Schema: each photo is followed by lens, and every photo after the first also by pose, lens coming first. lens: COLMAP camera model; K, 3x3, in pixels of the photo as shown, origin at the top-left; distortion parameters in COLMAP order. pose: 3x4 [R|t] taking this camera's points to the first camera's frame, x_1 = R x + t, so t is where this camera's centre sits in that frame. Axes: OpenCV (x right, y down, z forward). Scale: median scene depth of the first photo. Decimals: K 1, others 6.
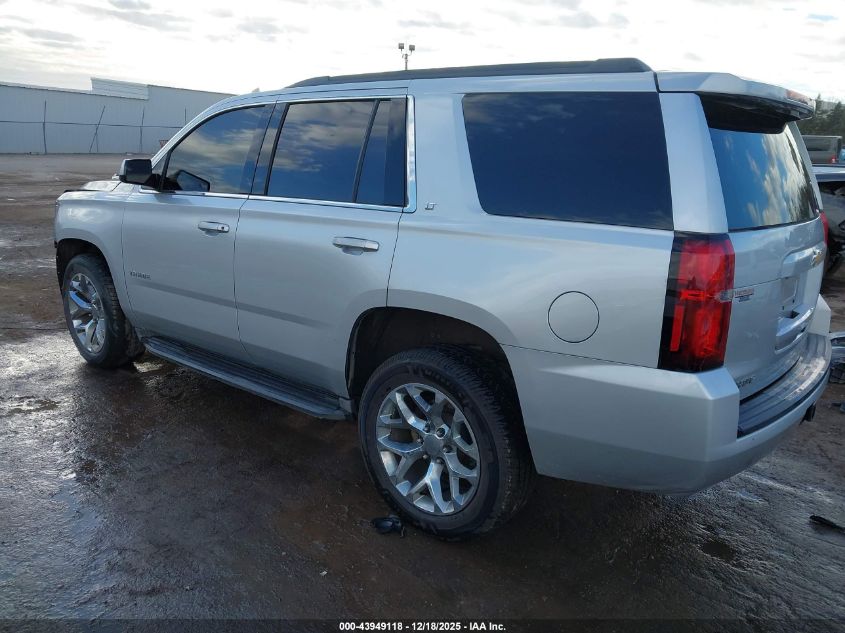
lens RADIAL K [[672.8, 0, 426.6], [0, 672.8, 317.1], [0, 0, 1]] dist [0.023542, -0.015526]
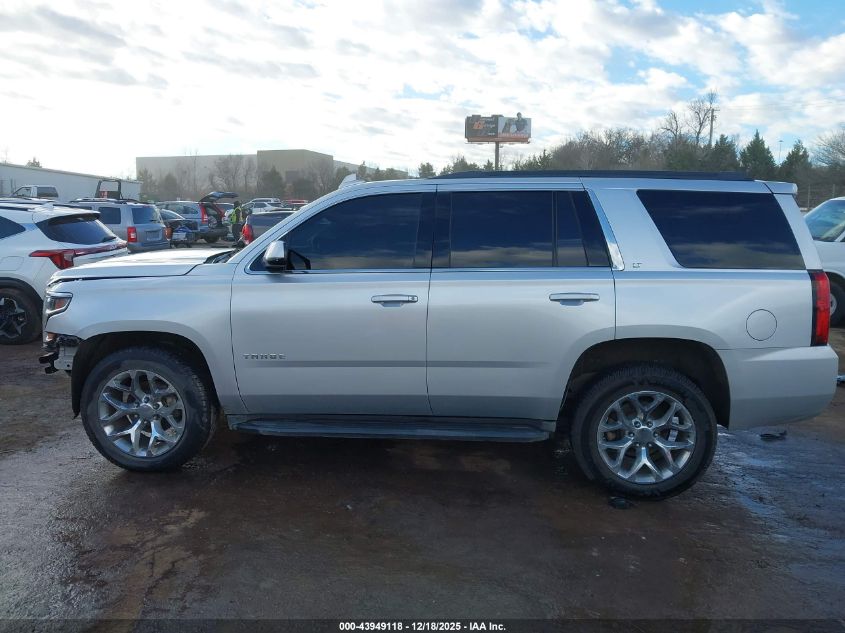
lens RADIAL K [[672.8, 0, 422.2], [0, 672.8, 319.0], [0, 0, 1]] dist [0.023542, -0.015526]
pose [[0.813637, -0.107658, 0.571318, -1.107499], [0.152607, 0.987795, -0.031195, -0.071266], [-0.560987, 0.112568, 0.820135, 0.079261]]
